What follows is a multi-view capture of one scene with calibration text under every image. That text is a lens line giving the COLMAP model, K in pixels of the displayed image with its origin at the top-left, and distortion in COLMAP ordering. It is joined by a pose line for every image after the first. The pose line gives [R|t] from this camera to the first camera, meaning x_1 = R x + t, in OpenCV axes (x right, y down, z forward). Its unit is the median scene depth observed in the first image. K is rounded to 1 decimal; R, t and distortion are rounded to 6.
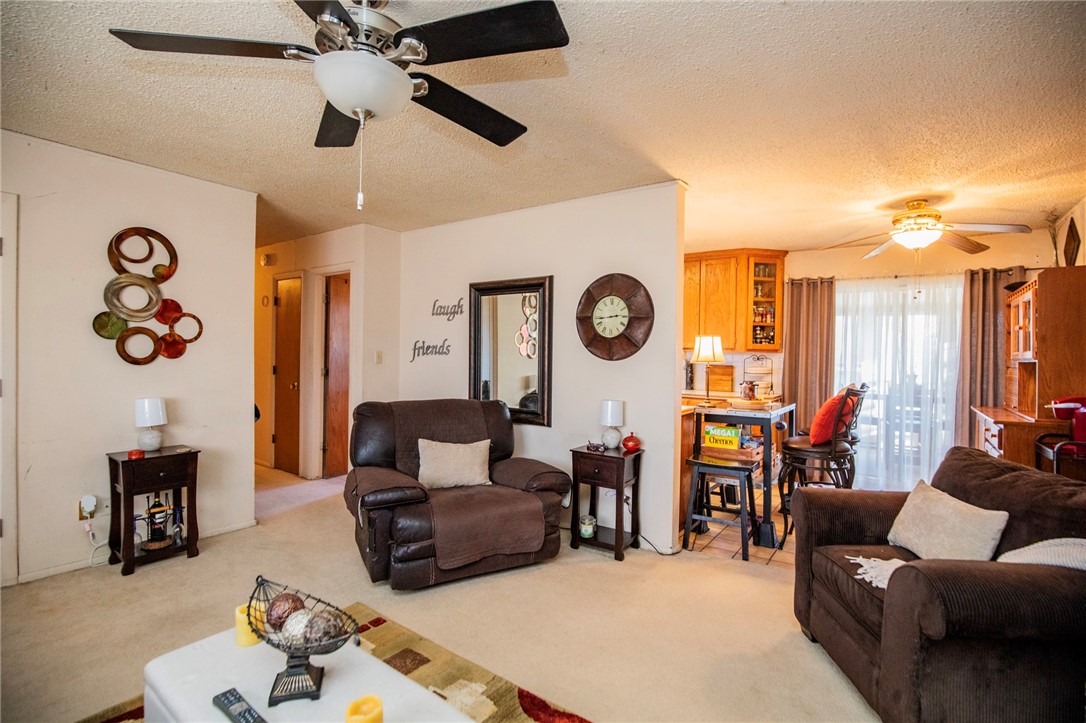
lens RADIAL K [[505.6, 0, 540.9], [0, 505.6, 352.4], [0, 0, 1]] dist [-0.029783, 0.001922]
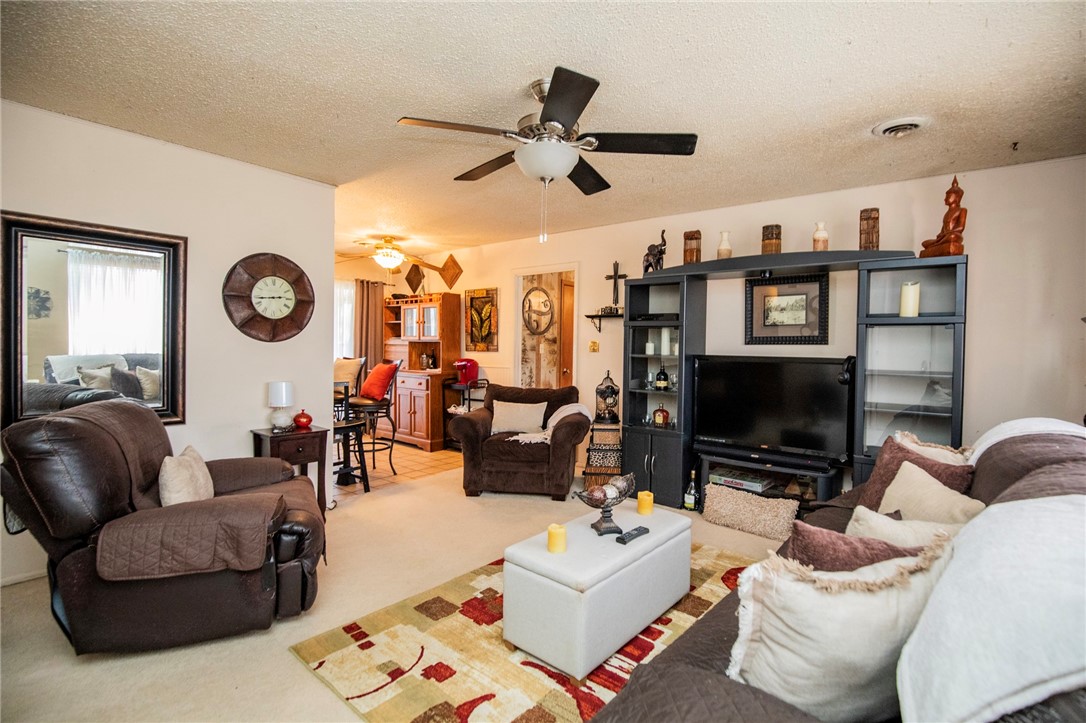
lens RADIAL K [[505.6, 0, 550.3], [0, 505.6, 357.1], [0, 0, 1]] dist [-0.029783, 0.001922]
pose [[0.073348, -0.033245, 0.996752, -0.797981], [-0.016328, 0.999270, 0.034530, 0.002902], [-0.997173, -0.018808, 0.072752, 0.386603]]
